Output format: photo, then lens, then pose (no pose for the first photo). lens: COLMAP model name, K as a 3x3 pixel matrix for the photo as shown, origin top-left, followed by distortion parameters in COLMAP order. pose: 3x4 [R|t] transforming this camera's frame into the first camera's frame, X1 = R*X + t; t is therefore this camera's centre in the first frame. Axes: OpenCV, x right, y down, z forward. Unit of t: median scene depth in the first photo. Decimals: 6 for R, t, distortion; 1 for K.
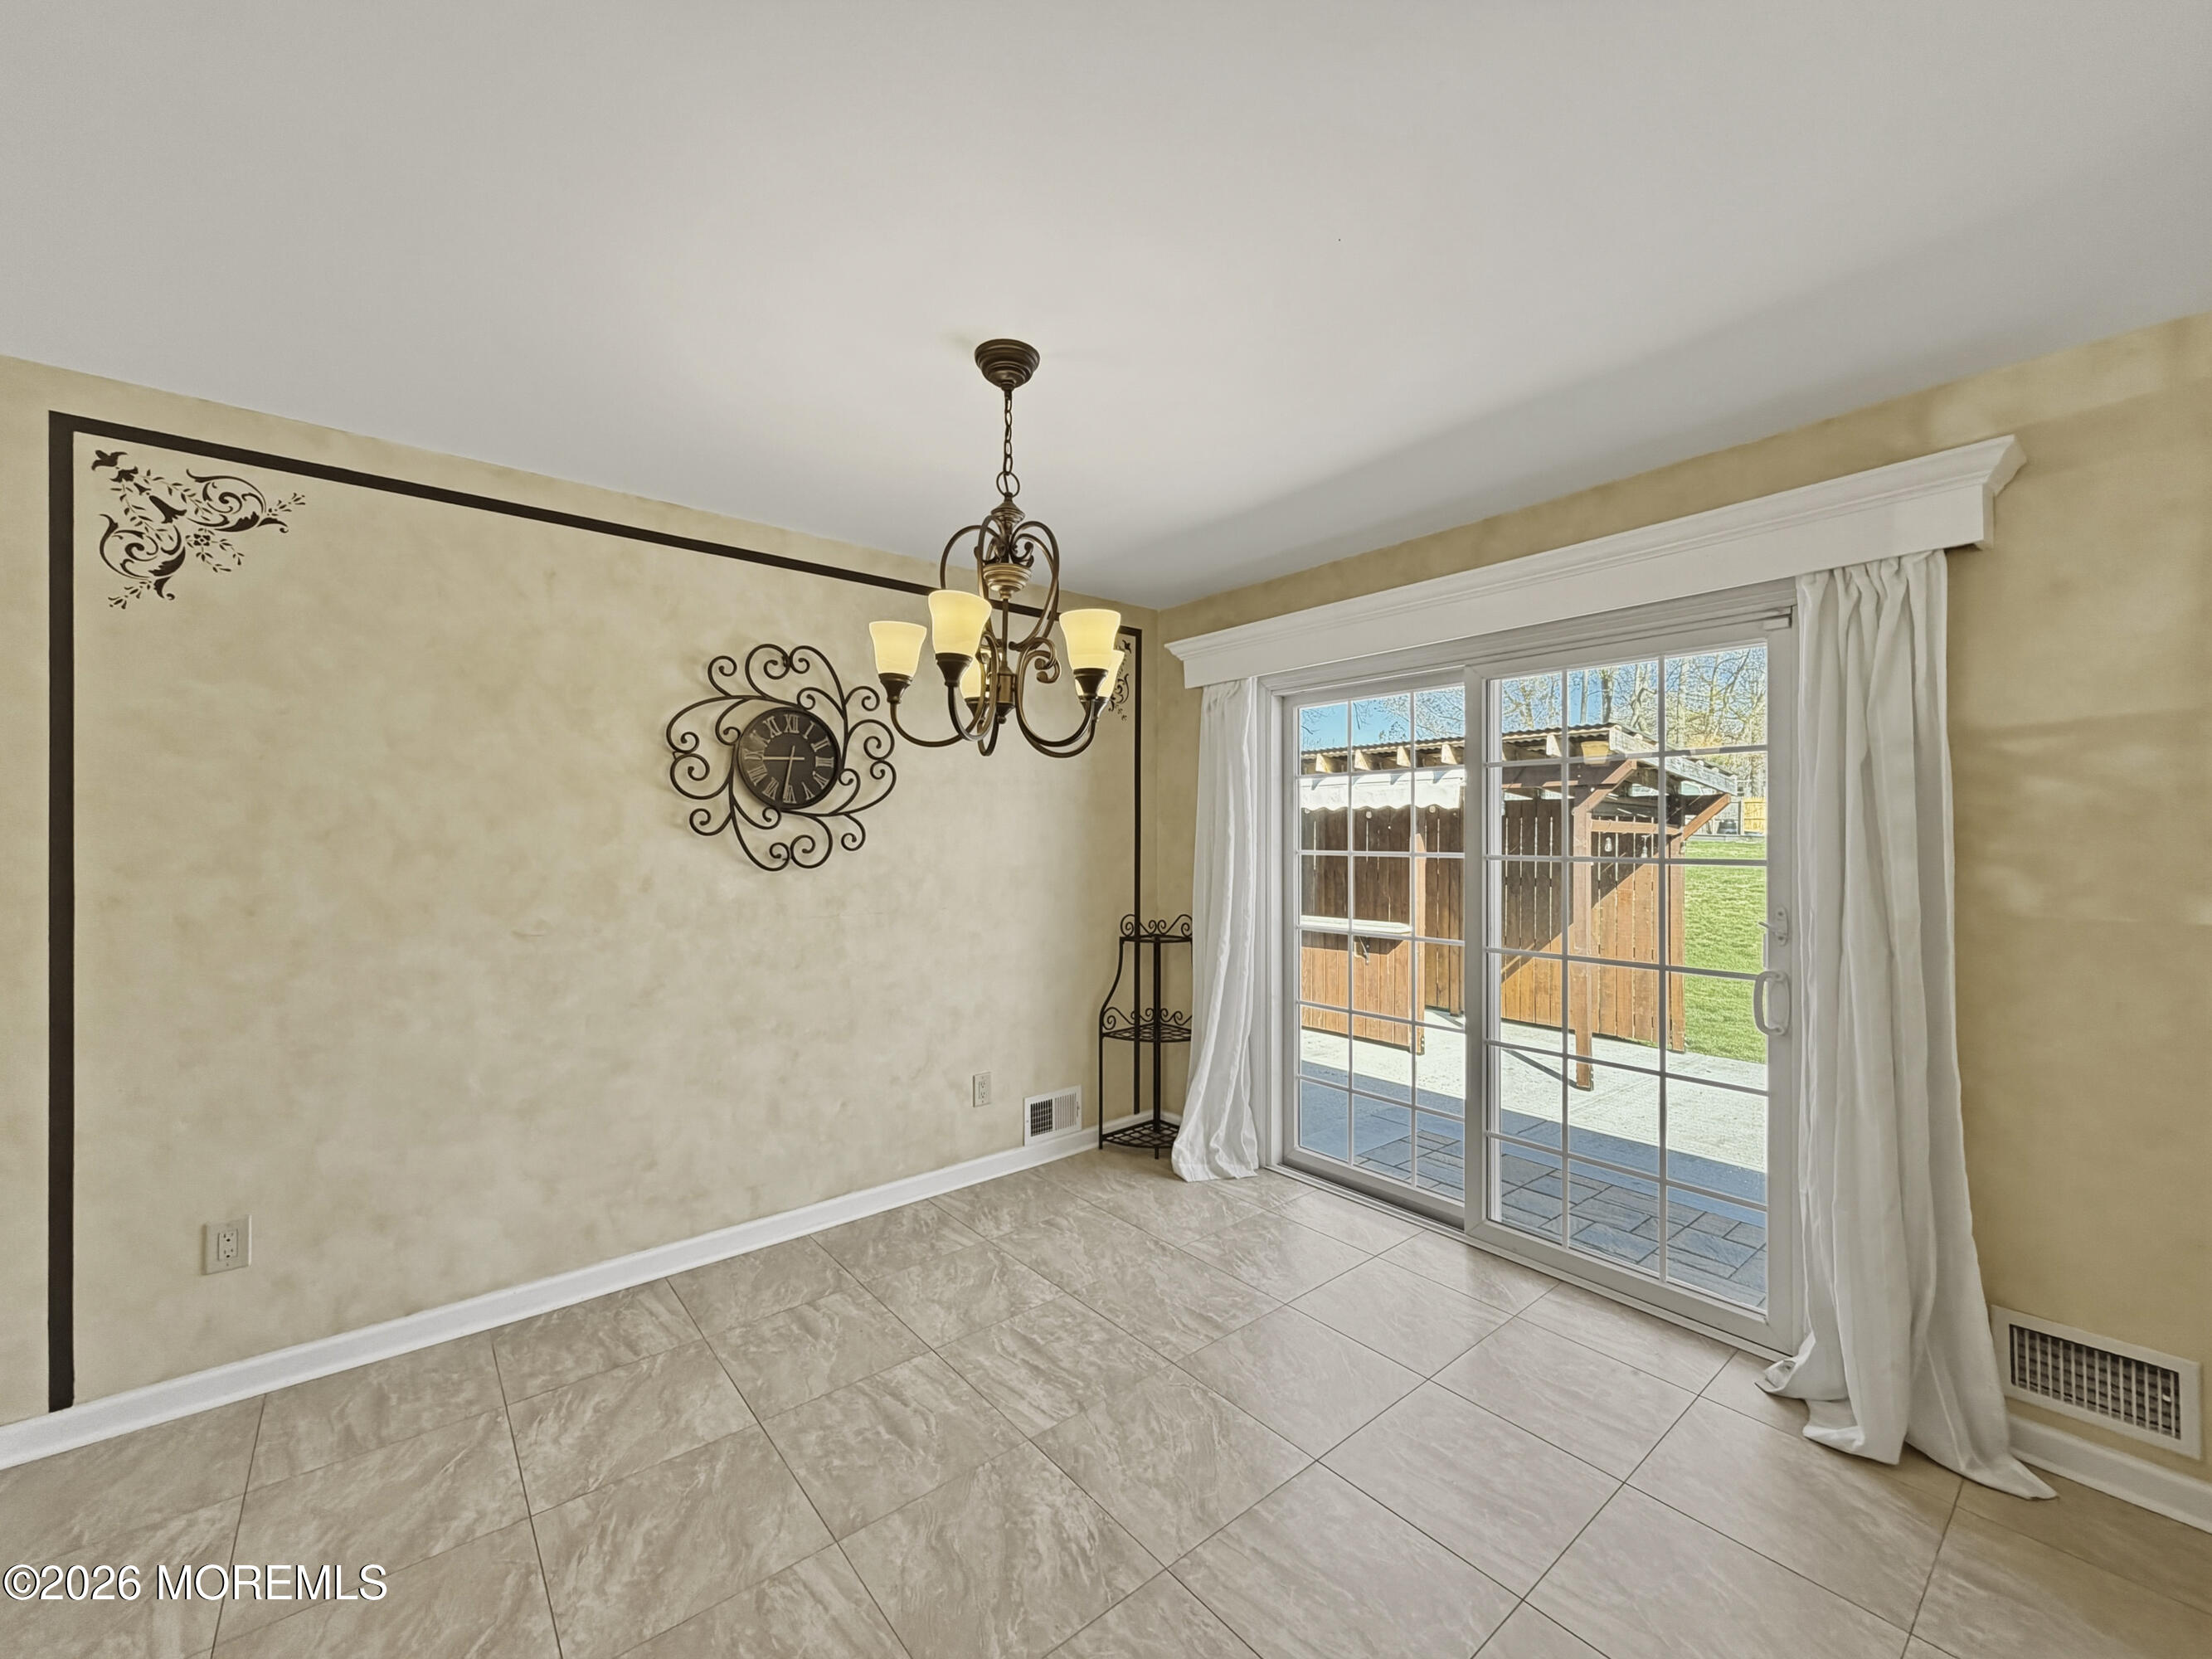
lens RADIAL K [[893.3, 0, 1092.2], [0, 893.3, 825.8], [0, 0, 1]] dist [-0.001056, 0.000399]
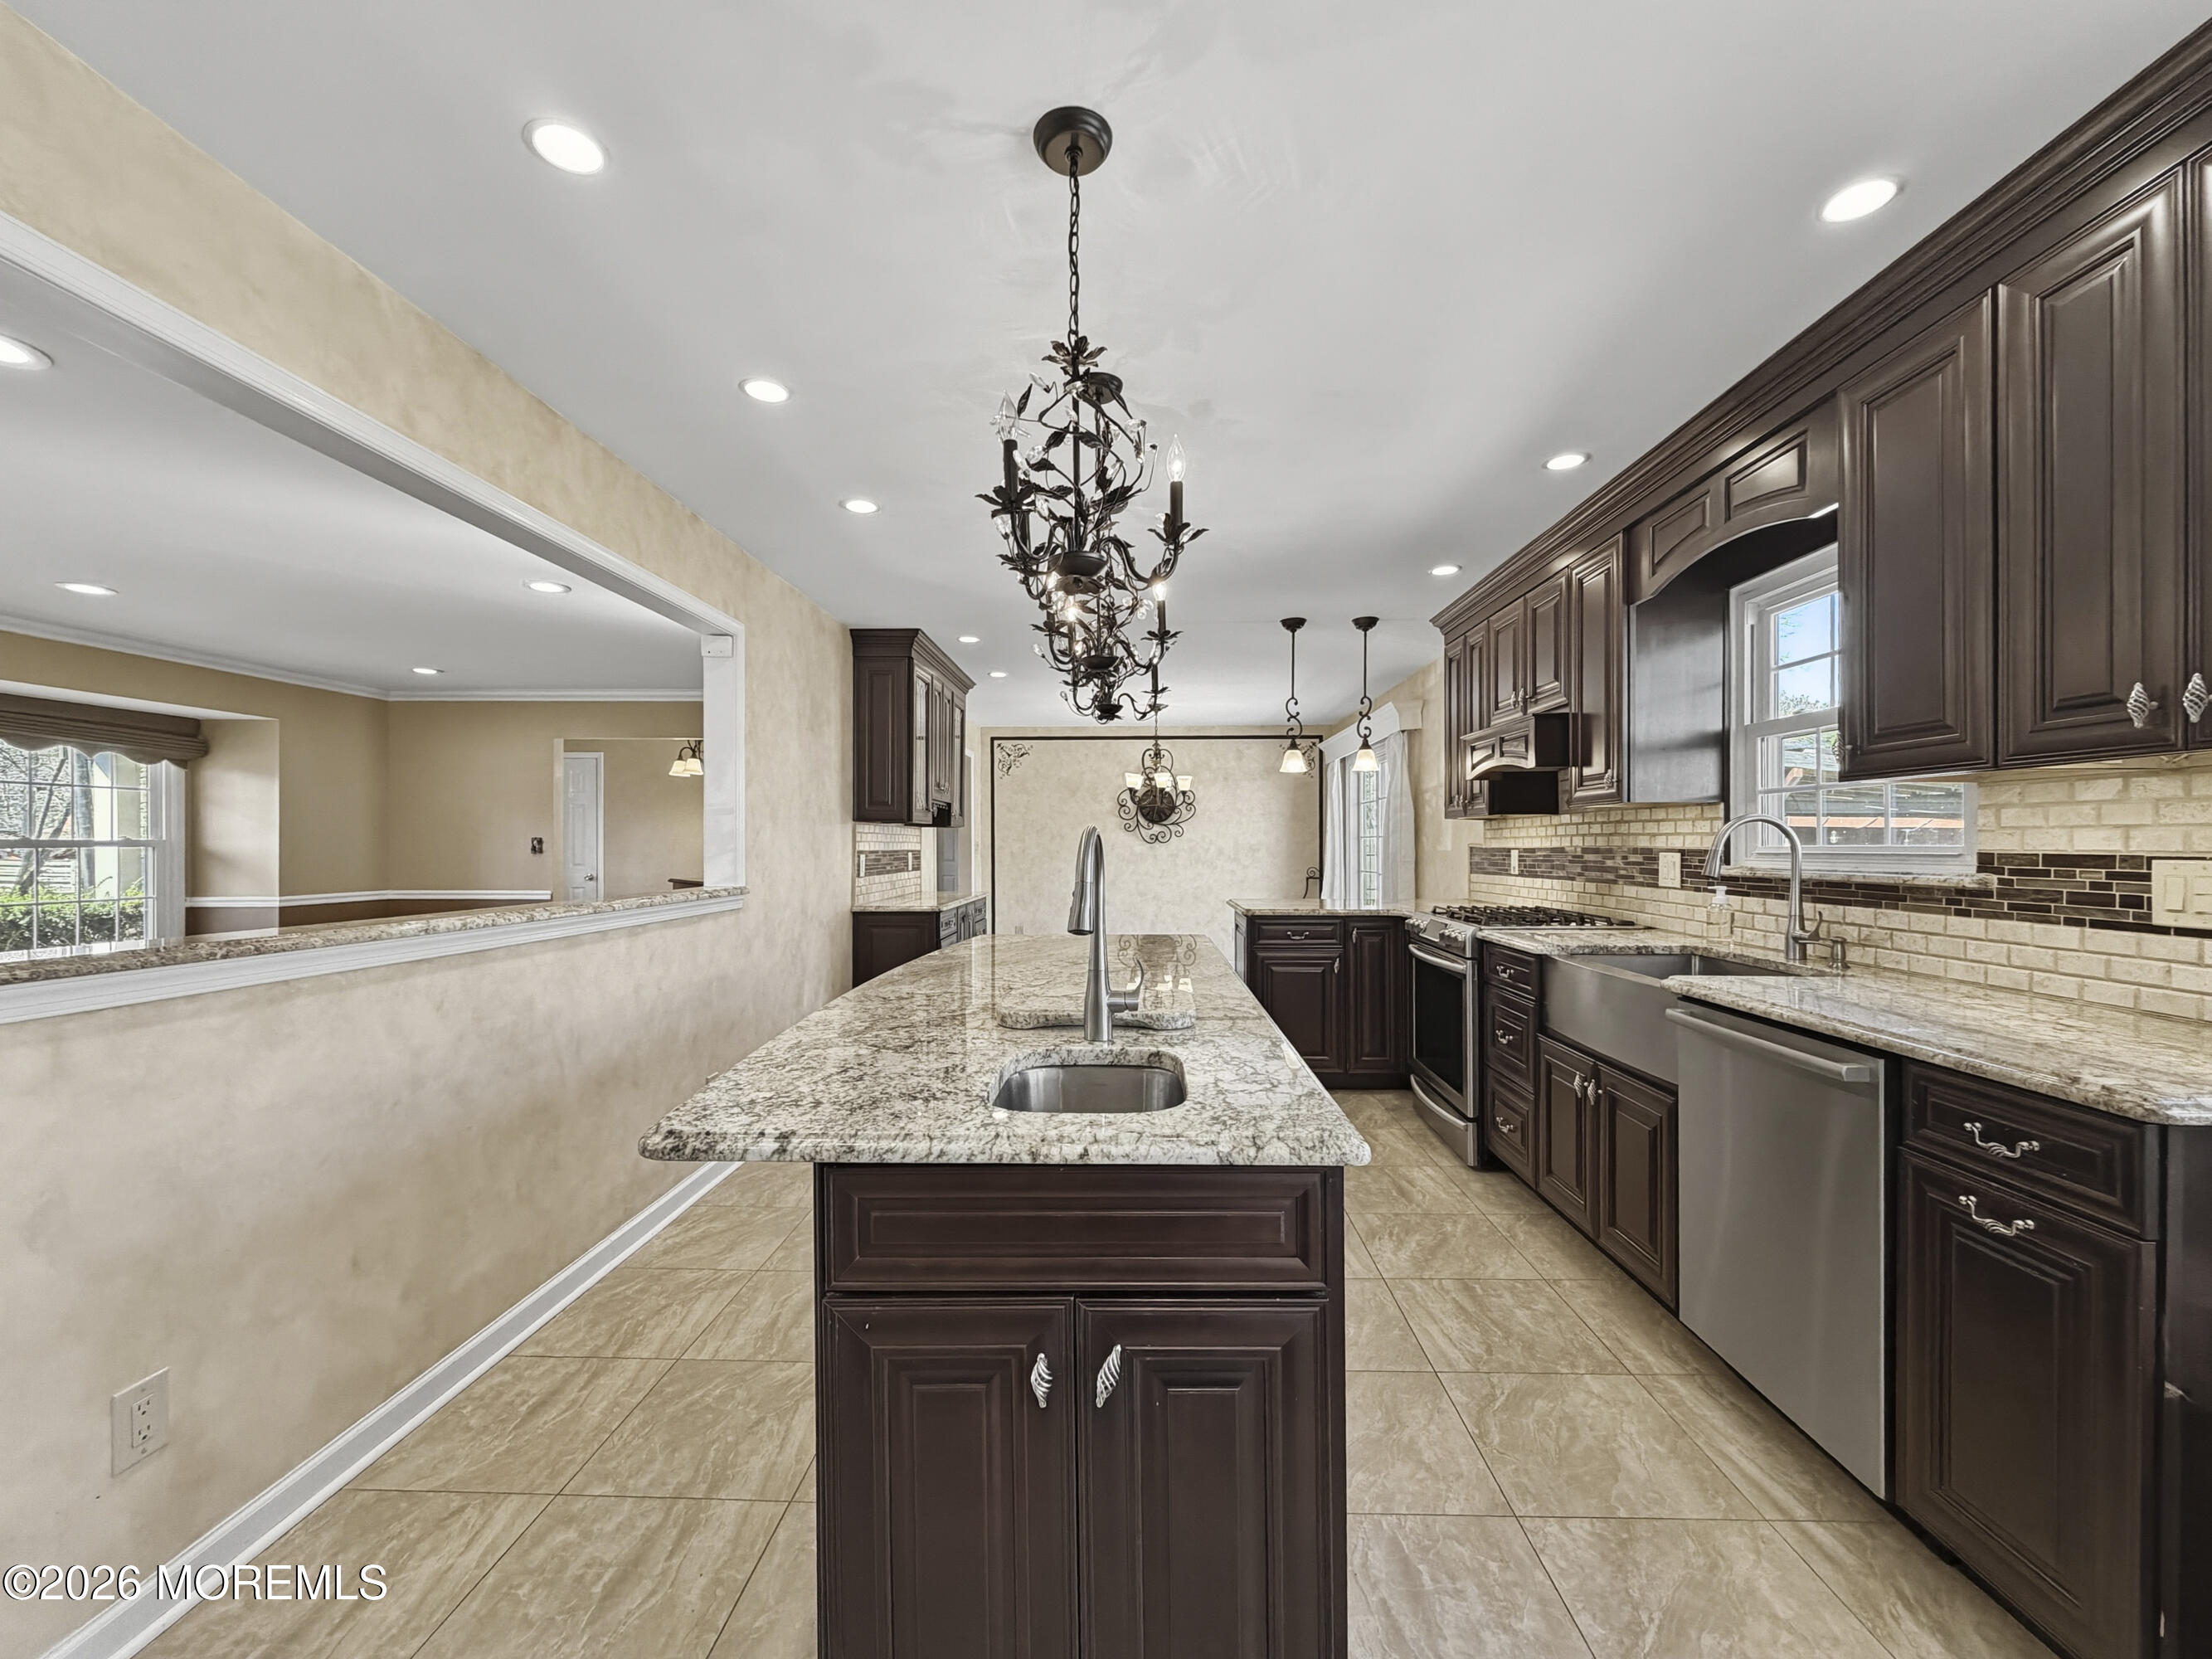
lens RADIAL K [[893.3, 0, 1110.6], [0, 893.3, 850.8], [0, 0, 1]] dist [-0.001056, 0.000399]
pose [[0.756899, -0.000504, -0.653532, 1.595859], [0.006988, 0.999949, 0.007321, 0.055465], [0.653495, -0.010108, 0.756863, -1.437259]]
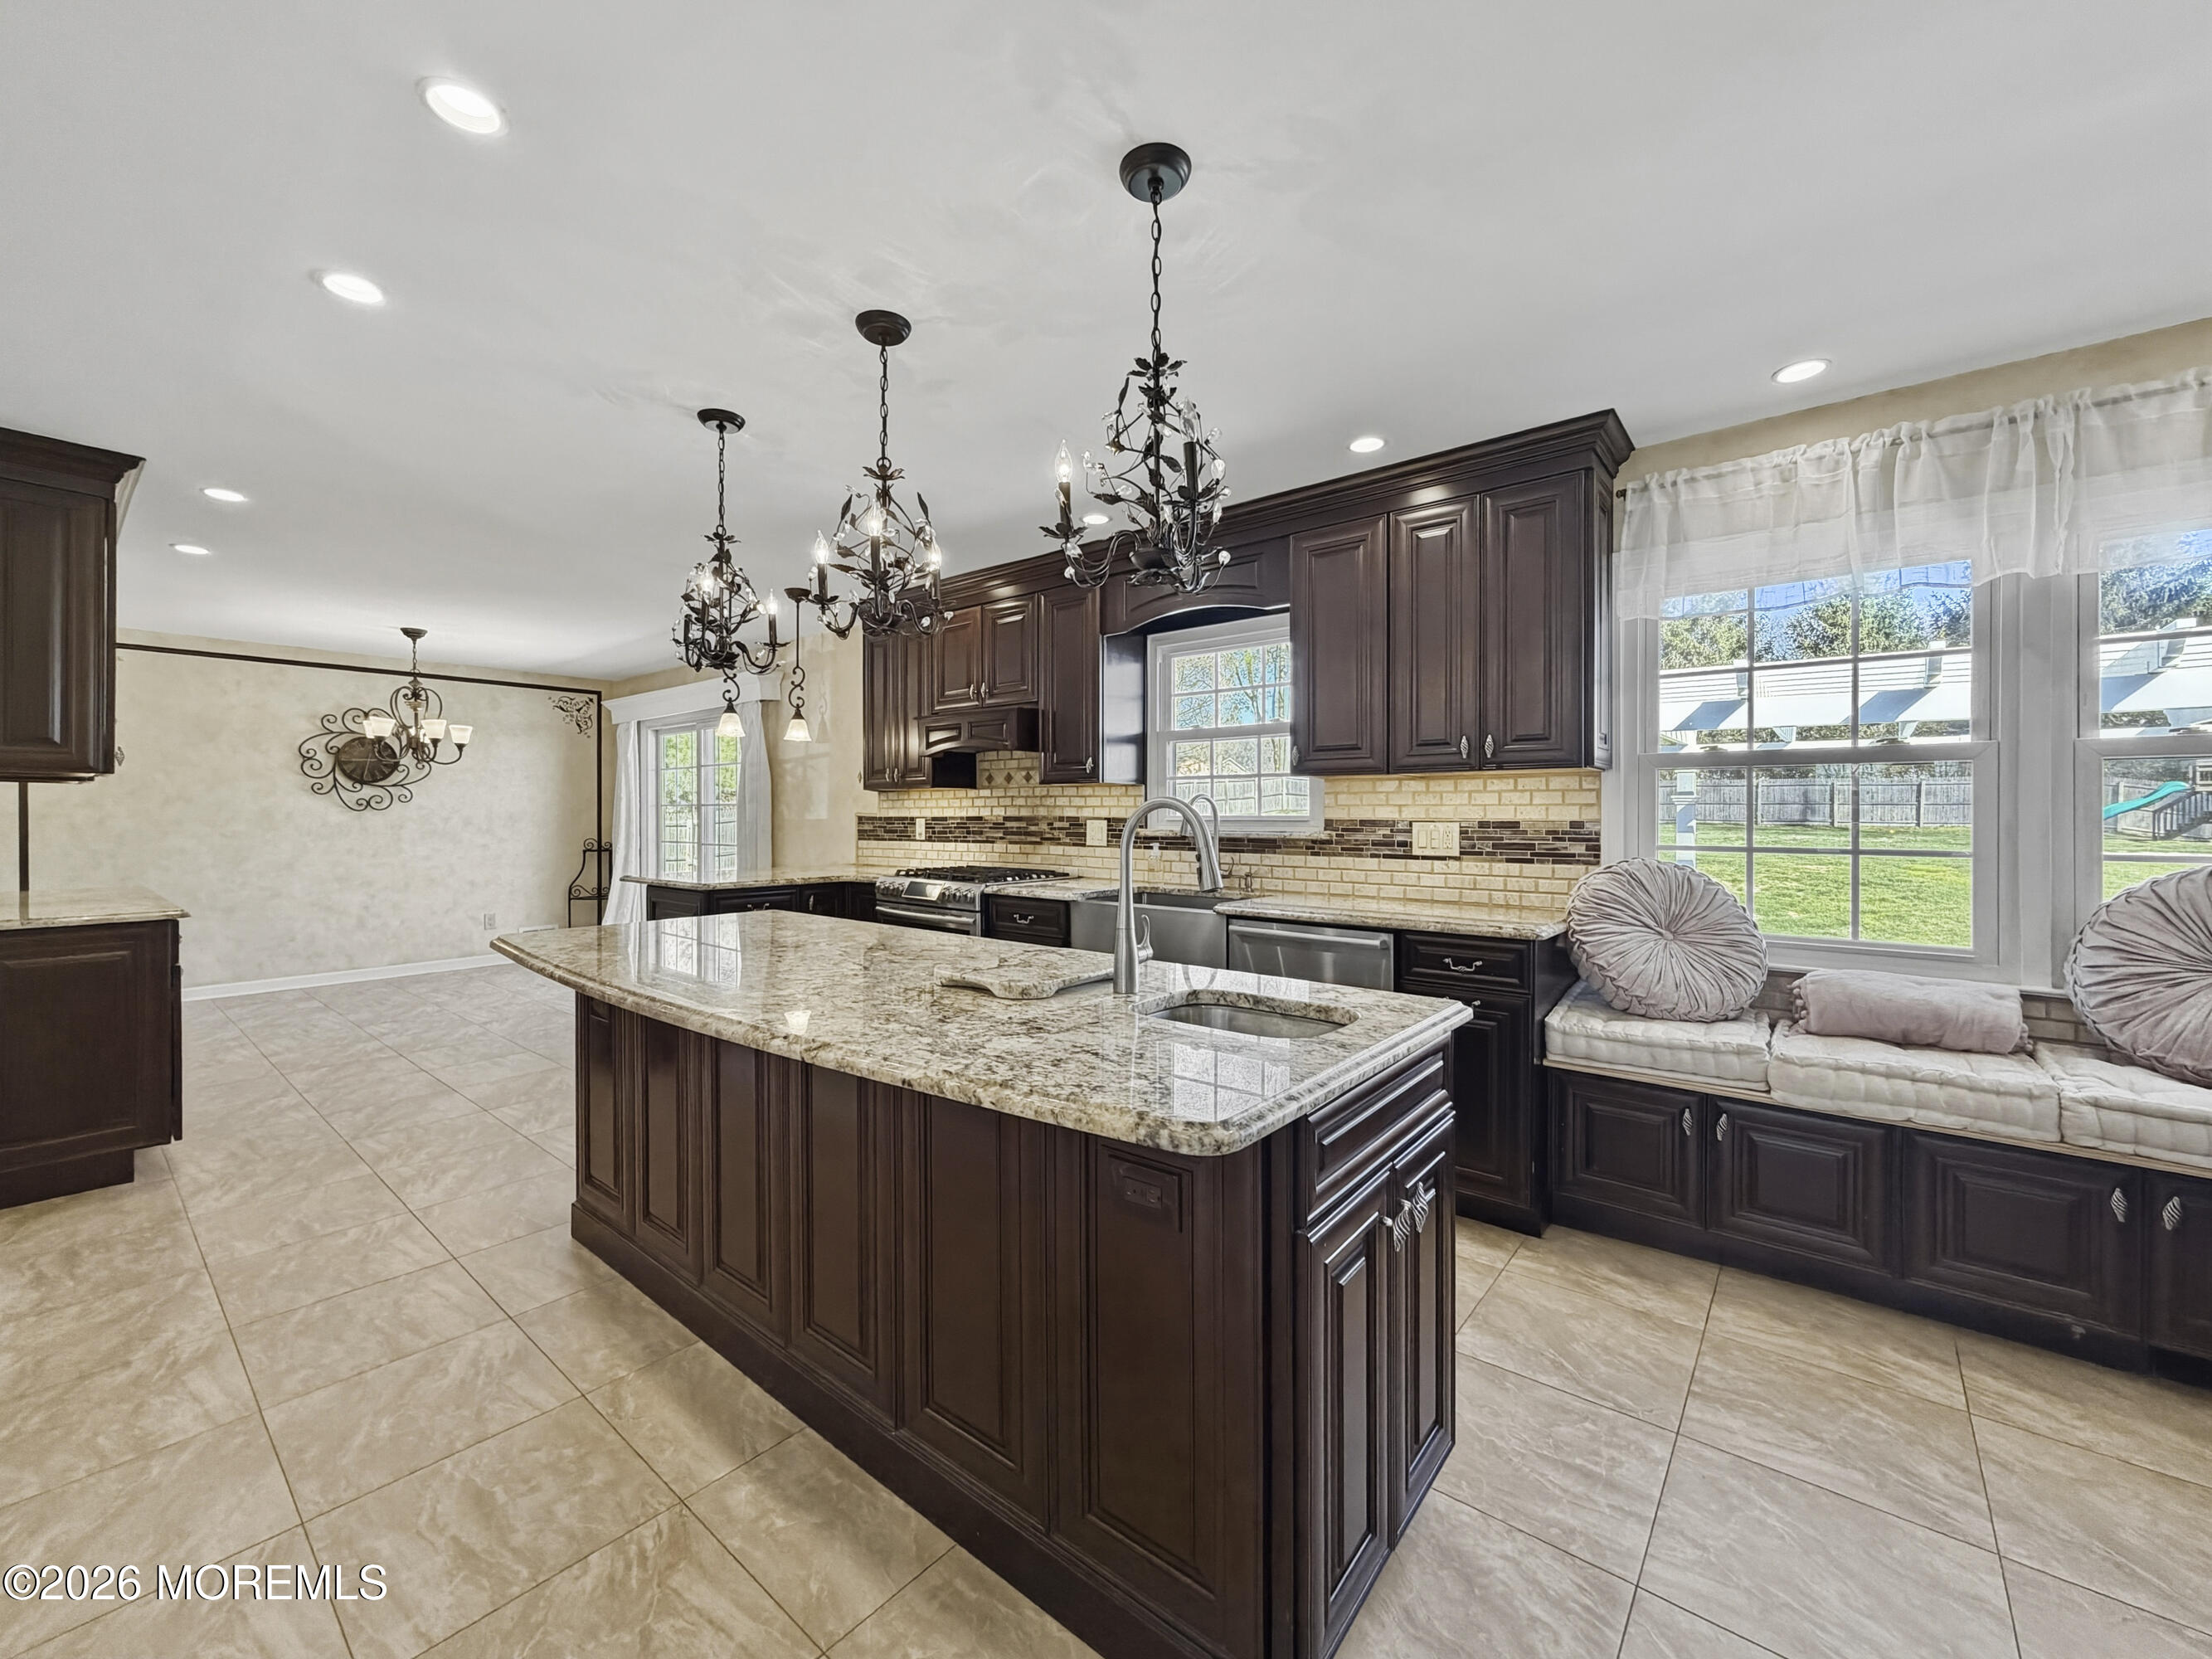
lens RADIAL K [[893.3, 0, 1085.4], [0, 893.3, 814.3], [0, 0, 1]] dist [-0.001056, 0.000399]
pose [[0.982549, -0.002651, 0.185982, 1.072914], [0.001729, 0.999985, 0.005123, 0.053239], [-0.185993, -0.004712, 0.982540, -1.614060]]
